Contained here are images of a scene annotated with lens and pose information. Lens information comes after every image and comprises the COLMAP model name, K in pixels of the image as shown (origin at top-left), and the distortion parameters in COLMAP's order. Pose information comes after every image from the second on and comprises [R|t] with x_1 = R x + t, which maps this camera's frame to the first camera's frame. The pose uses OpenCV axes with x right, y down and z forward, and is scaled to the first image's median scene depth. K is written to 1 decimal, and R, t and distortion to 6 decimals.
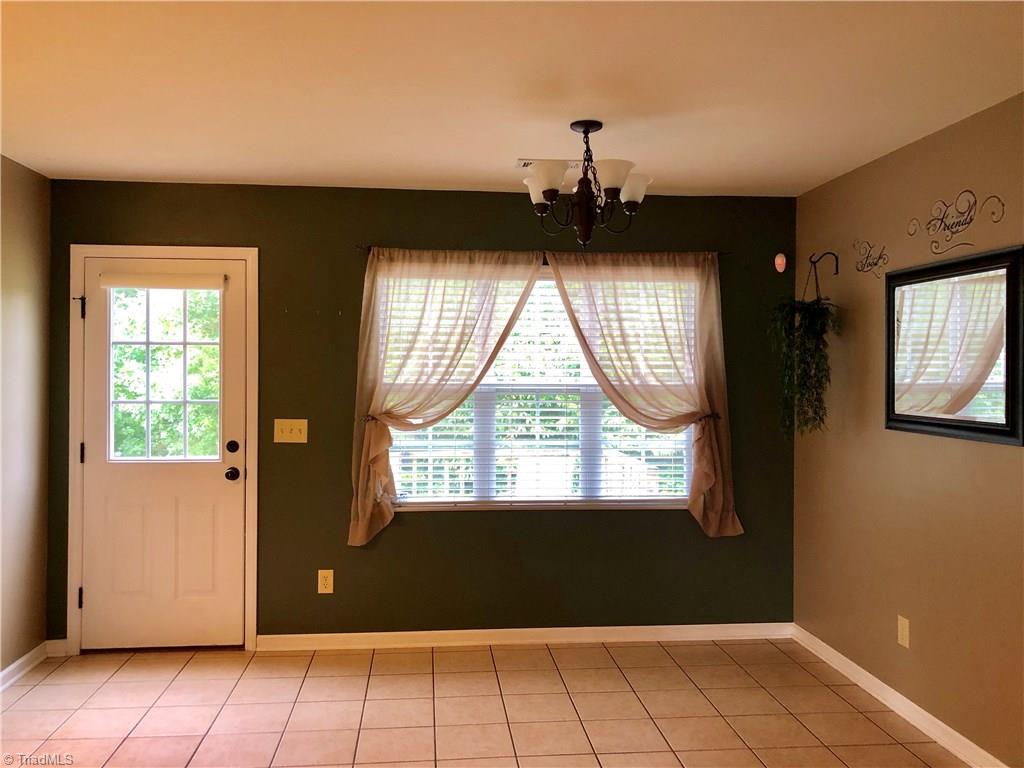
lens RADIAL K [[829.3, 0, 501.9], [0, 829.3, 381.5], [0, 0, 1]] dist [0.018902, -0.031997]
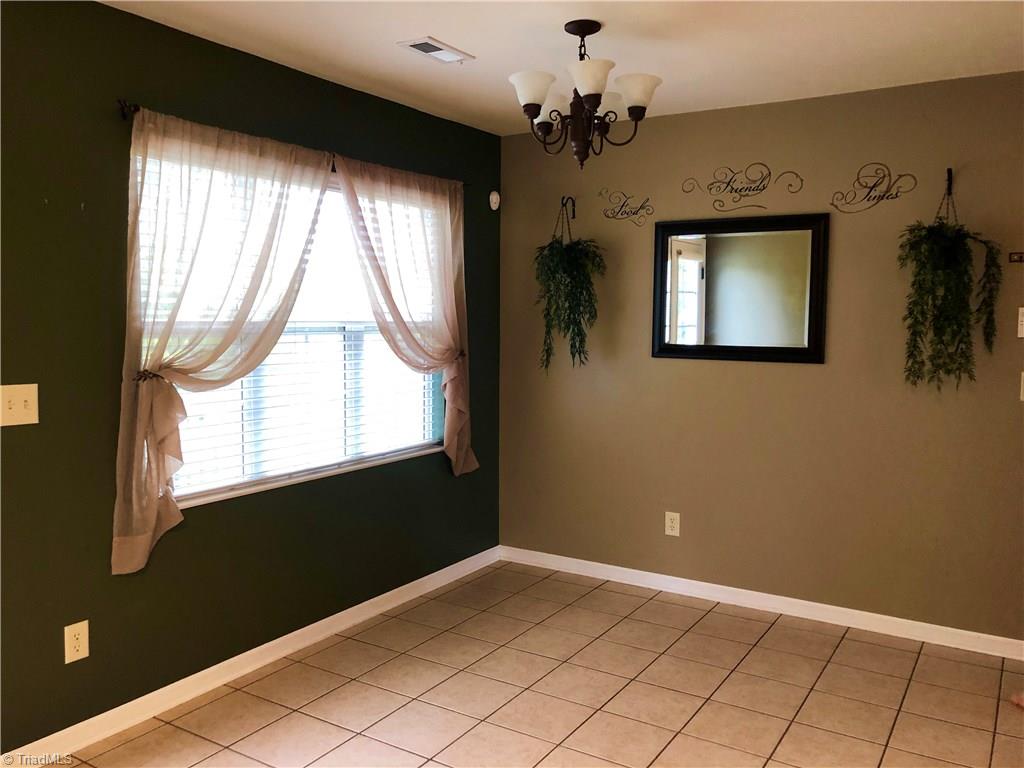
lens RADIAL K [[829.3, 0, 505.6], [0, 829.3, 377.0], [0, 0, 1]] dist [0.018902, -0.031997]
pose [[0.617302, -0.059571, 0.784468, -0.495114], [0.005175, 0.997415, 0.071669, 0.000088], [-0.786709, -0.040182, 0.616014, 0.375779]]
